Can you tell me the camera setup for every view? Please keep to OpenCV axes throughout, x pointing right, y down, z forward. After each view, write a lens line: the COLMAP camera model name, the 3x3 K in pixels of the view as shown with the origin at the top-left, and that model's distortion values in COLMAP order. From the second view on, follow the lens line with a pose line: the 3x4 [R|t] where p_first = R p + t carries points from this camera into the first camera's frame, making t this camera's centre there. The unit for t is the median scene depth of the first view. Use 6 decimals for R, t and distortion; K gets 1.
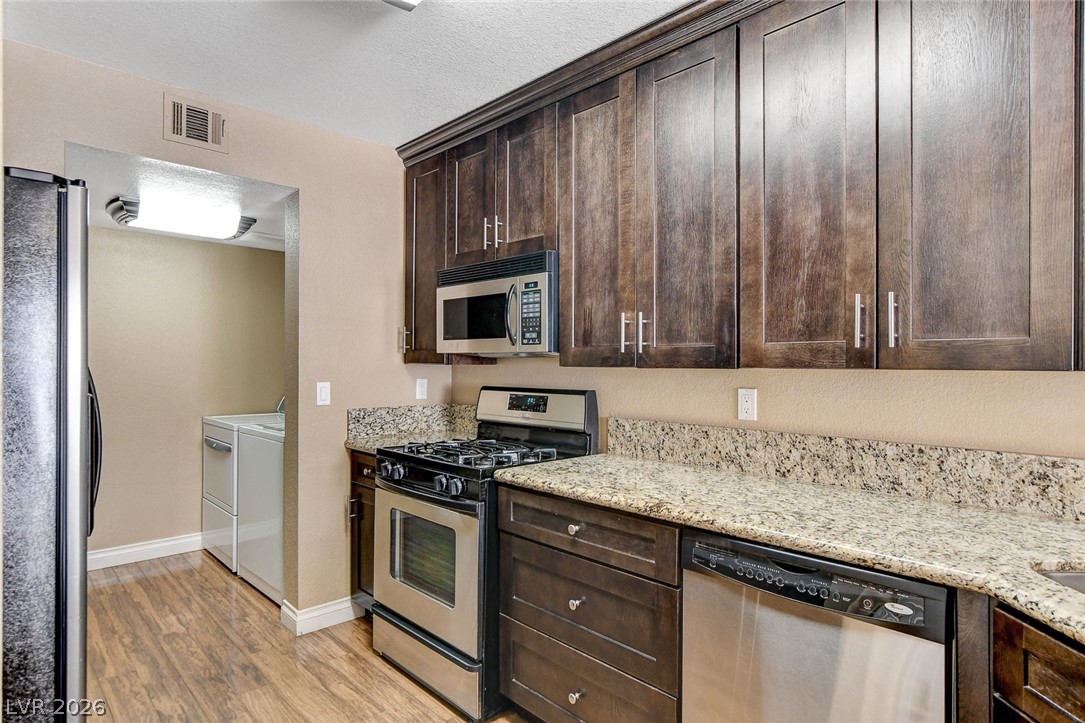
lens RADIAL K [[589.5, 0, 542.5], [0, 589.5, 361.5], [0, 0, 1]] dist [-0.007624, 0.003007]
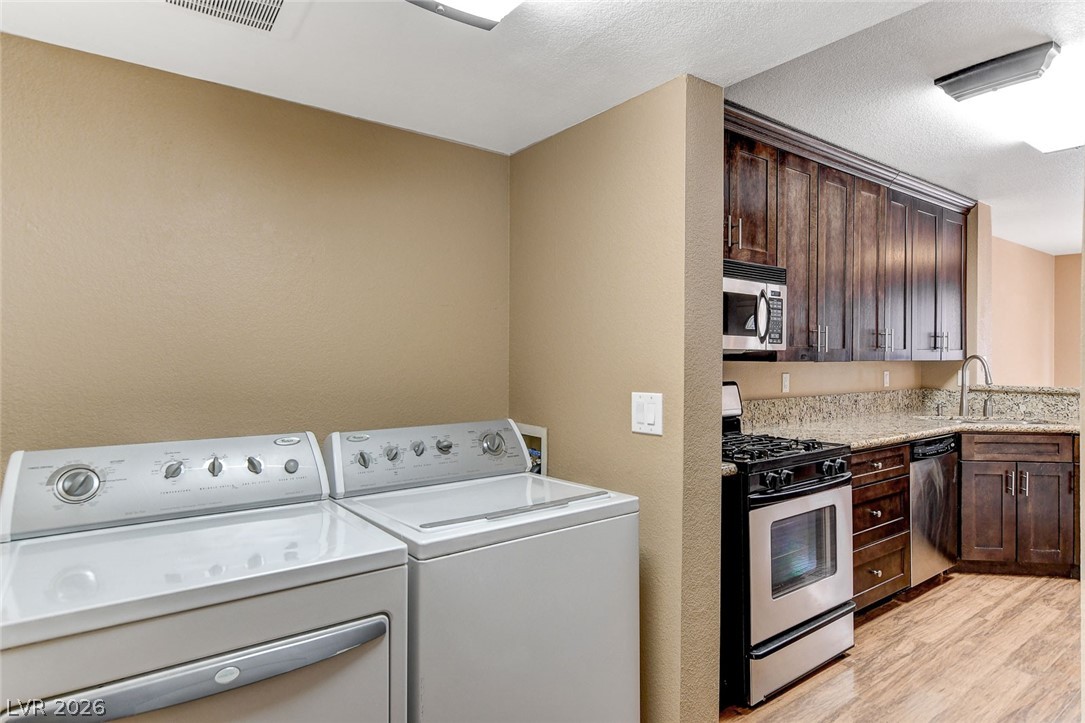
lens RADIAL K [[589.5, 0, 542.5], [0, 589.5, 361.5], [0, 0, 1]] dist [-0.007624, 0.003007]
pose [[0.135699, -0.010574, 0.990694, -1.211469], [-0.002572, 0.999936, 0.011025, -0.004699], [-0.990747, -0.004044, 0.135664, 1.256558]]
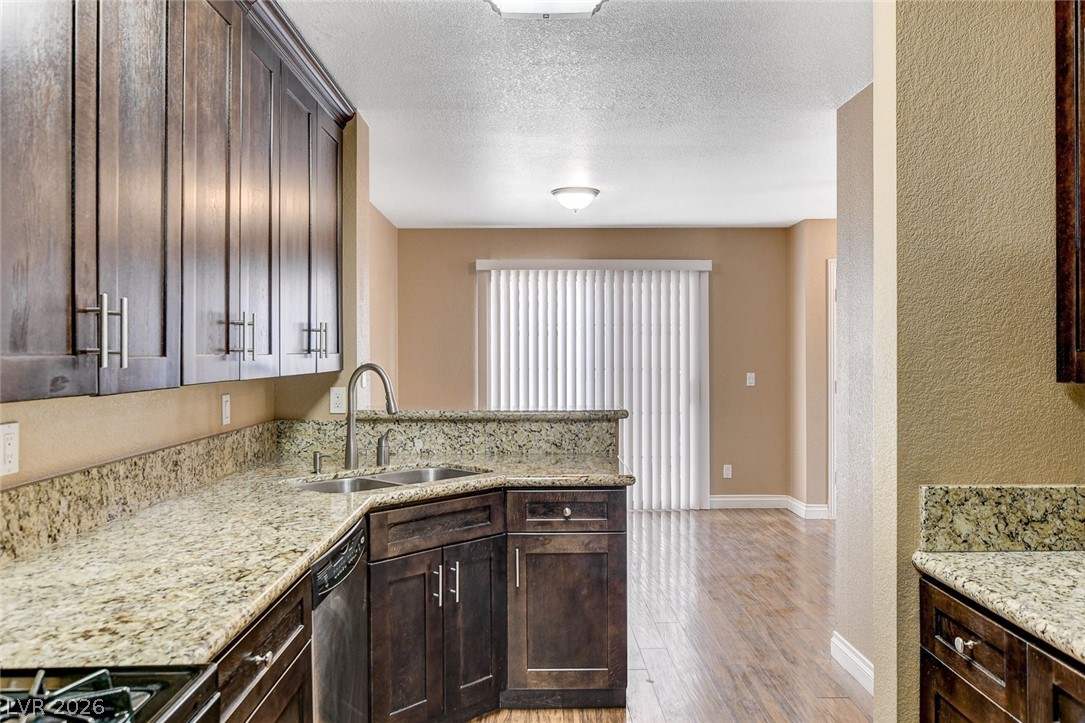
lens RADIAL K [[832.7, 0, 537.8], [0, 832.7, 357.0], [0, 0, 1]] dist [-0.040571, 0.050144]
pose [[-0.723814, -0.004725, 0.689979, -0.561638], [-0.001176, 0.999984, 0.005614, -0.025499], [-0.689994, 0.003252, -0.723808, 1.071041]]
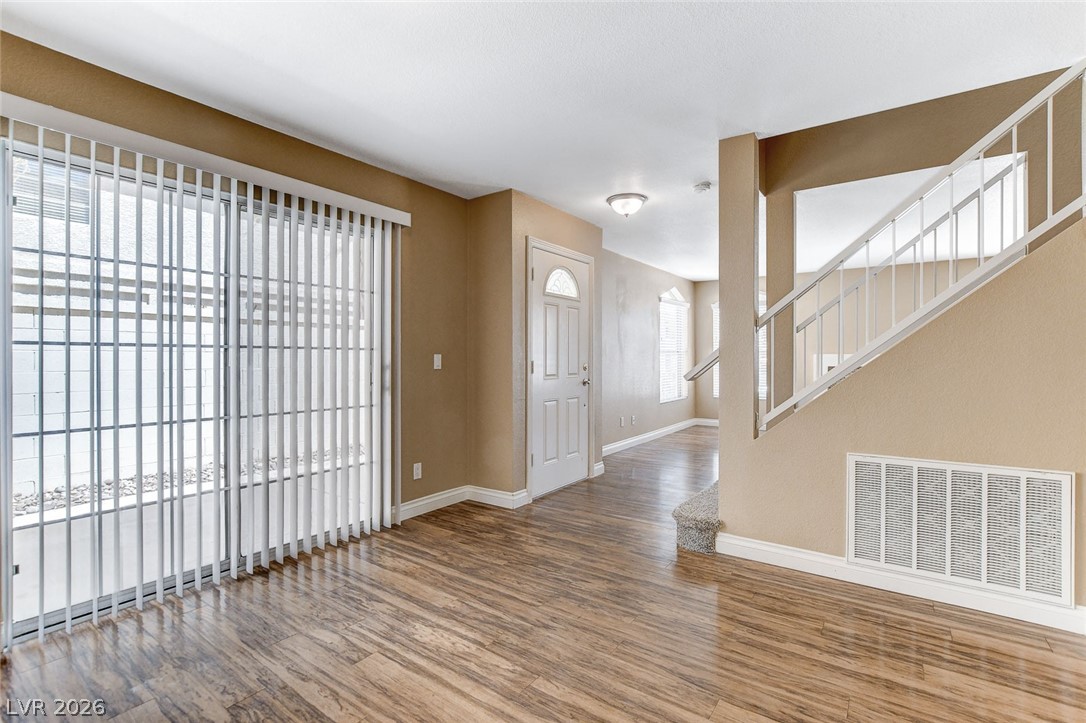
lens RADIAL K [[497.0, 0, 536.6], [0, 497.0, 359.2], [0, 0, 1]] dist [-0.014358, 0.000295]
pose [[-0.984814, -0.006199, -0.173504, 0.887136], [-0.005612, 0.999977, -0.003875, 0.066510], [0.173524, -0.002843, -0.984825, 0.012994]]
